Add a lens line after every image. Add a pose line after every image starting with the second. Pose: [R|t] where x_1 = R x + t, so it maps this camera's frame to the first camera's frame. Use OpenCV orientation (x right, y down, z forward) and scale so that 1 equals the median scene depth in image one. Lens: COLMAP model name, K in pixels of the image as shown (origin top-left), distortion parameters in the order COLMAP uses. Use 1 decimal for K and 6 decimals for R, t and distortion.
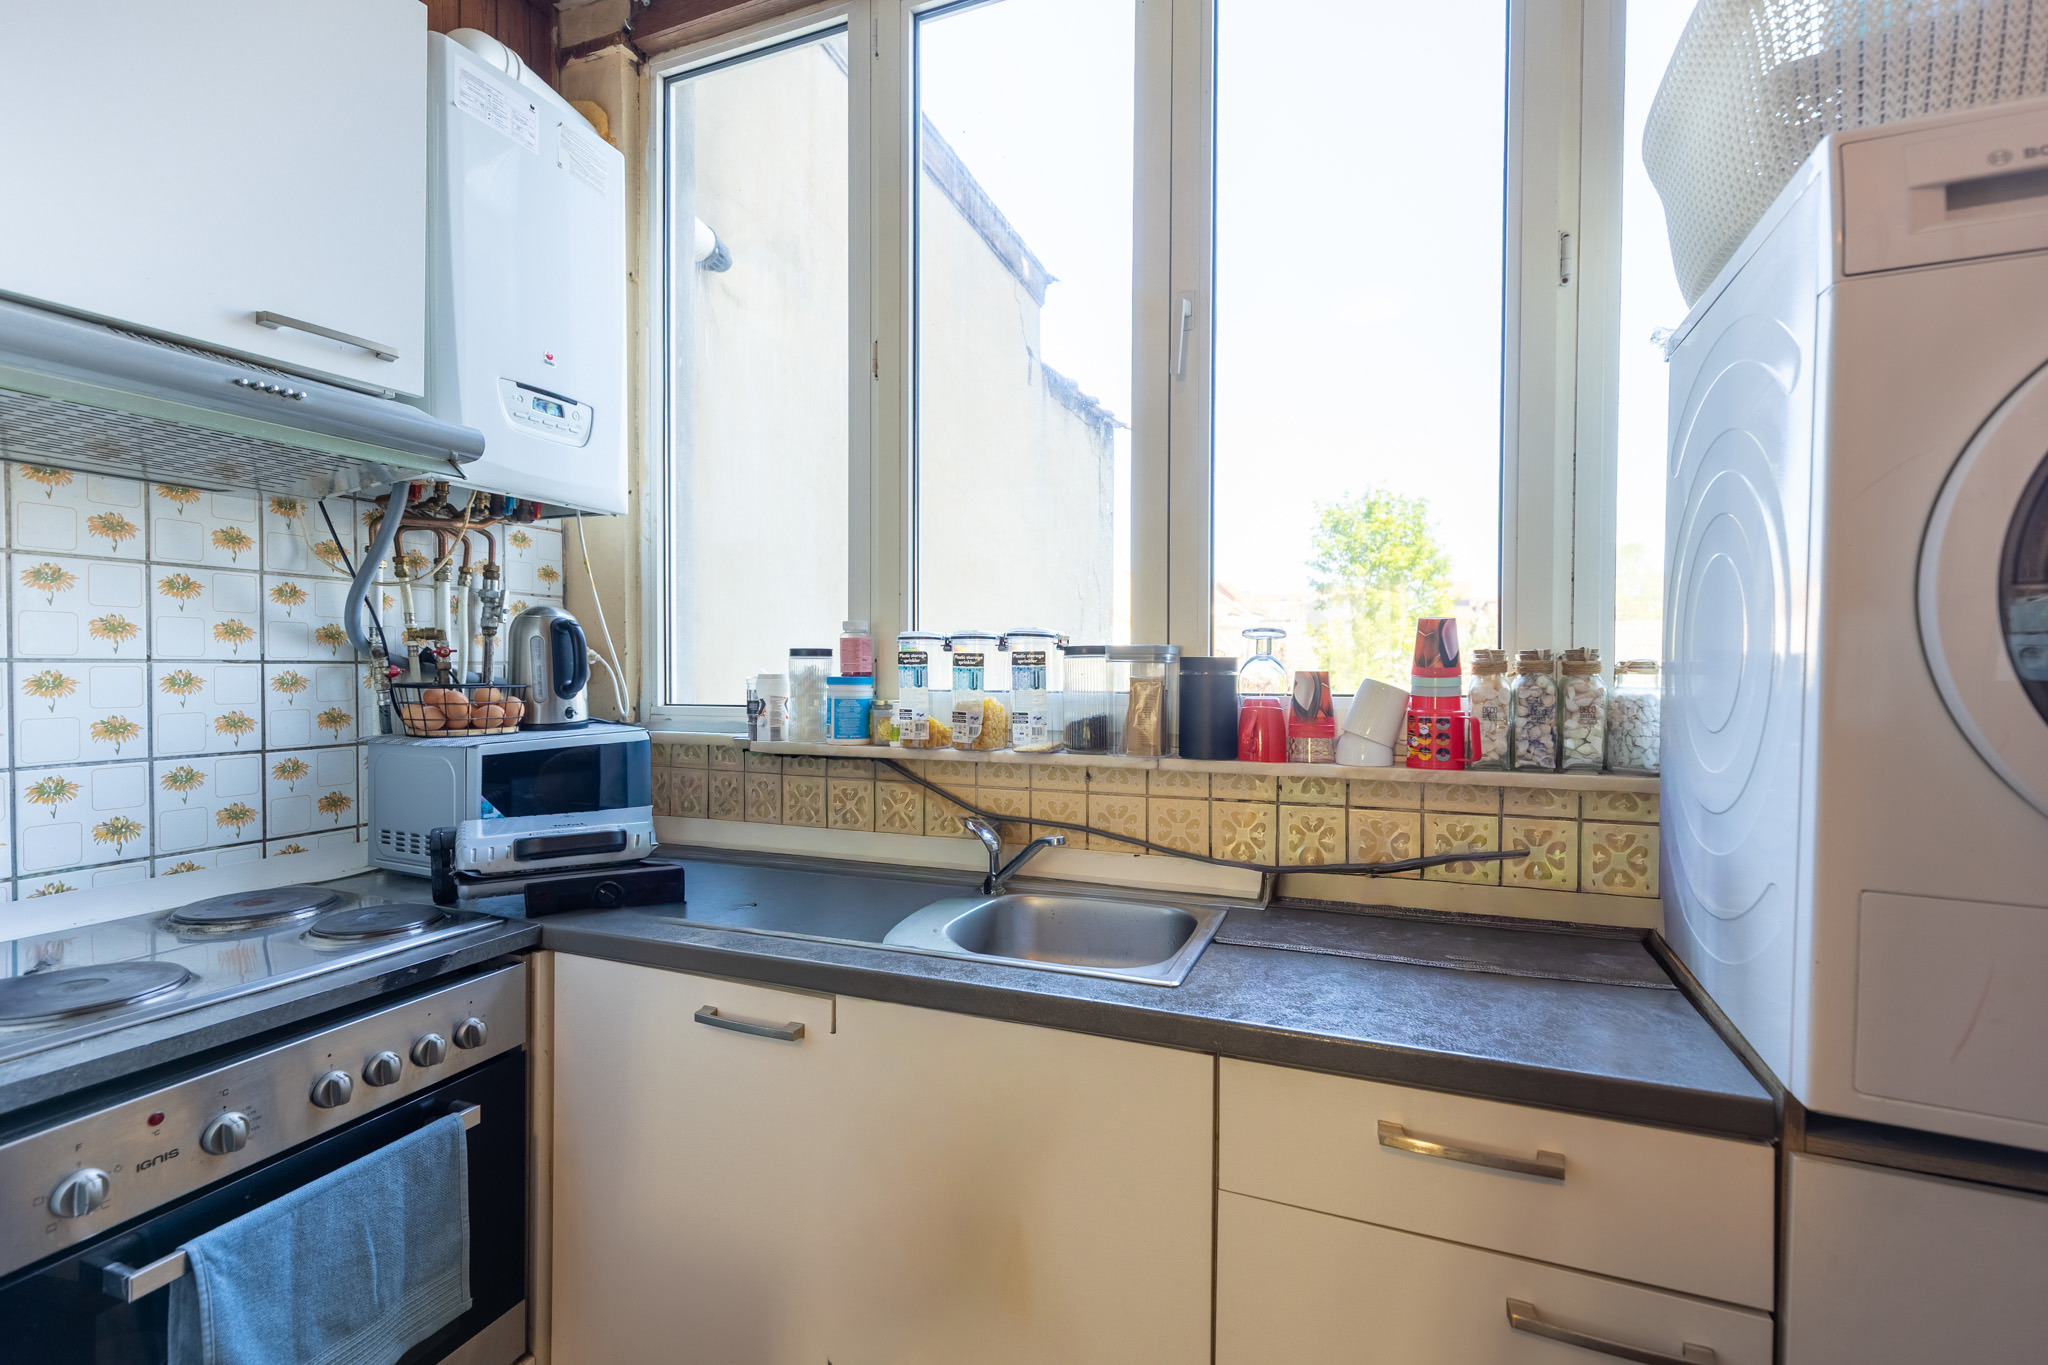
lens RADIAL K [[928.5, 0, 1029.8], [0, 928.5, 682.4], [0, 0, 1]] dist [0.004601, -0.001905]
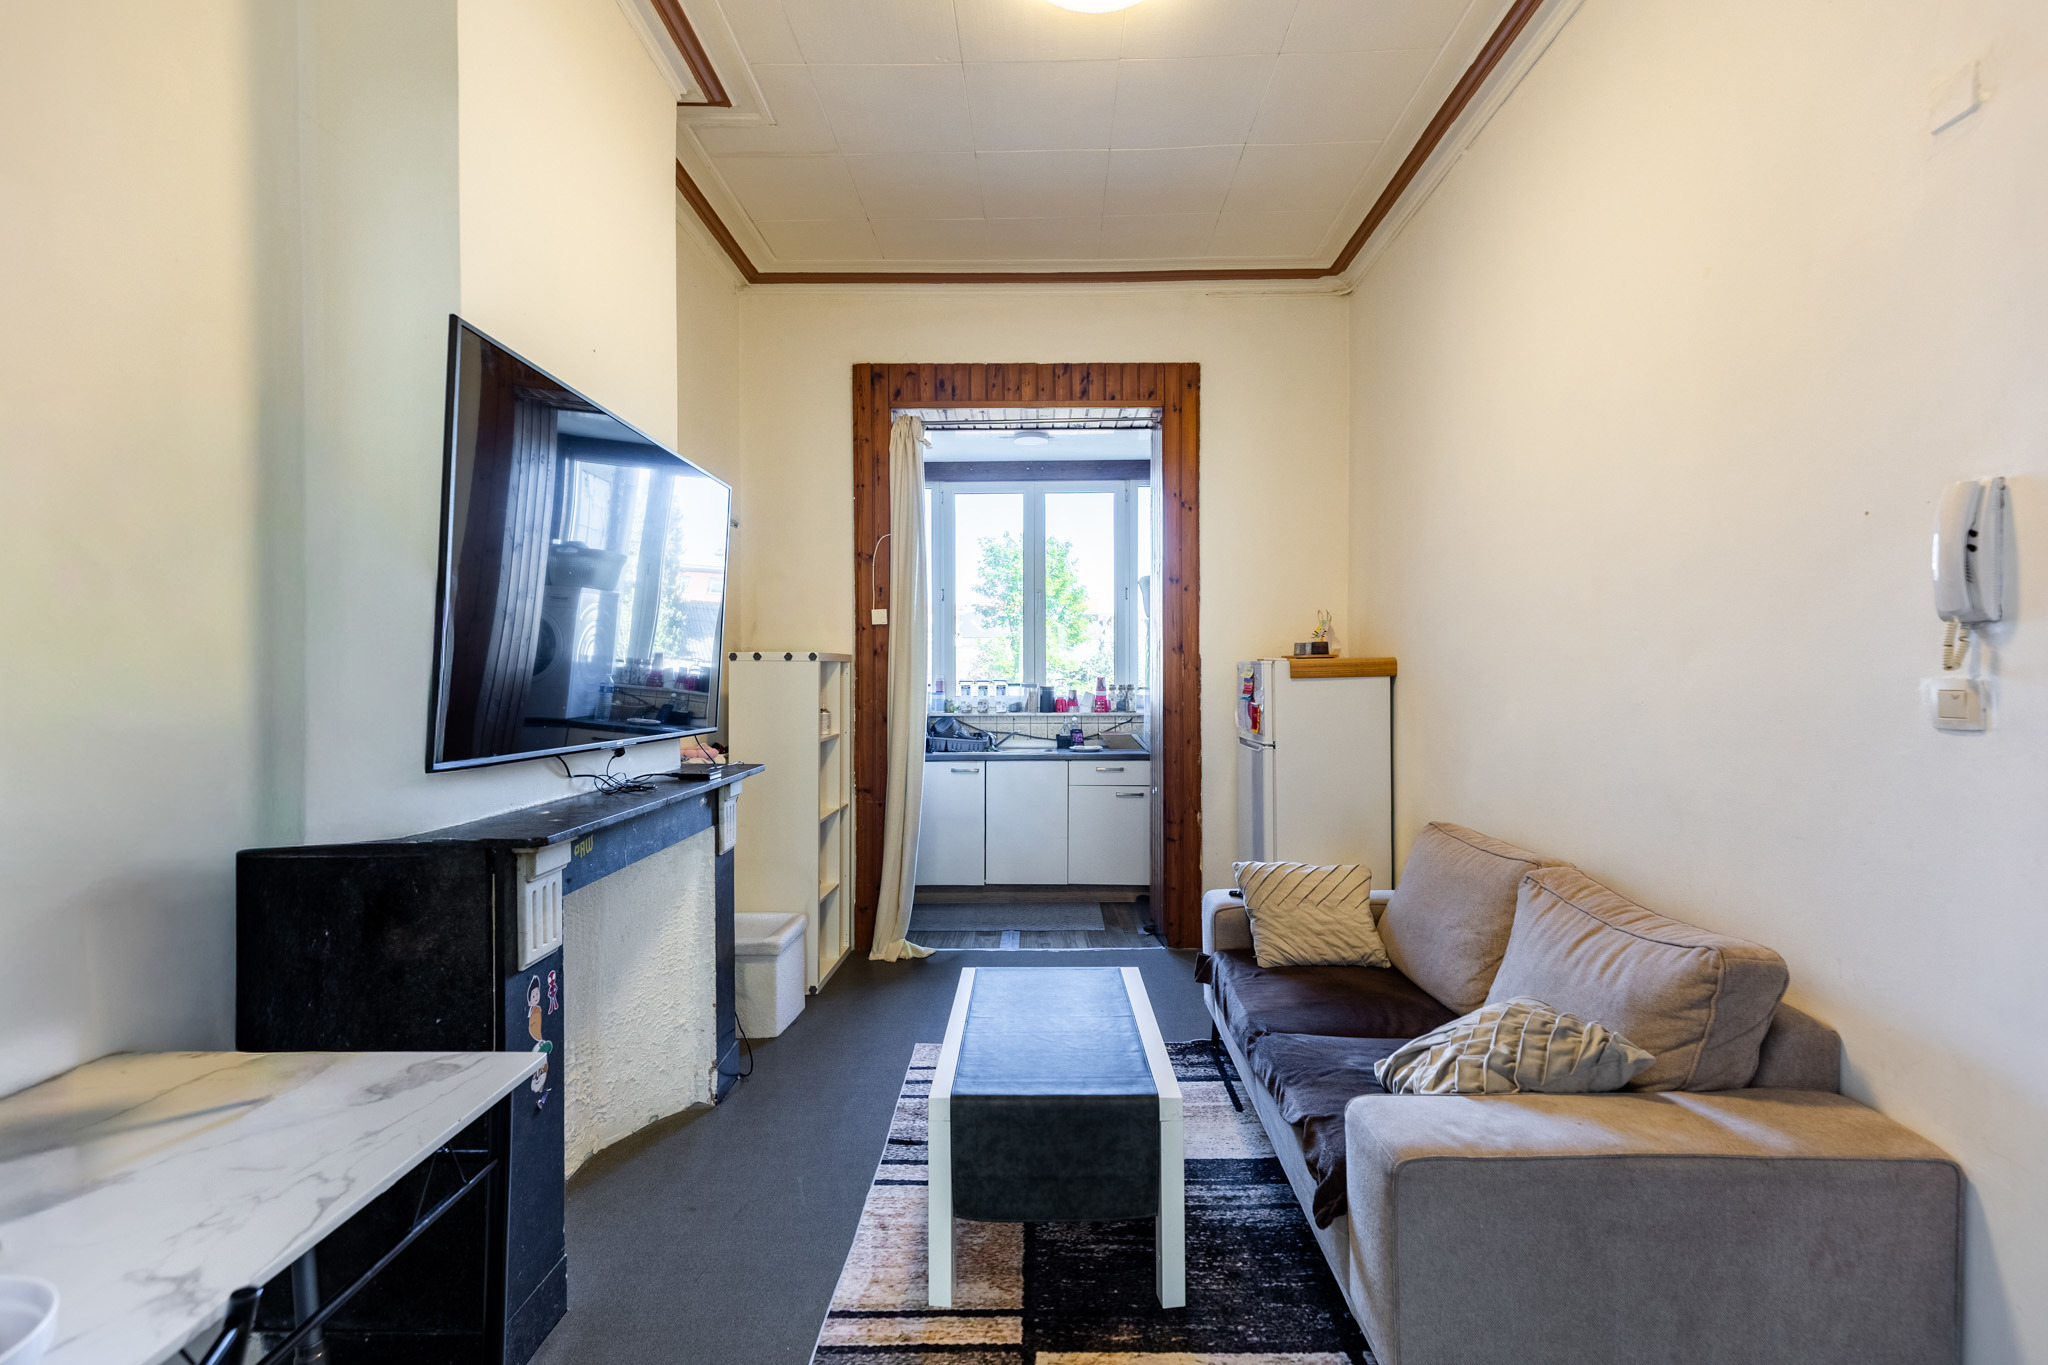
lens RADIAL K [[928.5, 0, 1026.4], [0, 928.5, 676.5], [0, 0, 1]] dist [0.004601, -0.001905]
pose [[0.934424, -0.004063, 0.356139, -1.269254], [0.009805, 0.999849, -0.014320, -0.014147], [-0.356027, 0.016873, 0.934323, -2.593919]]
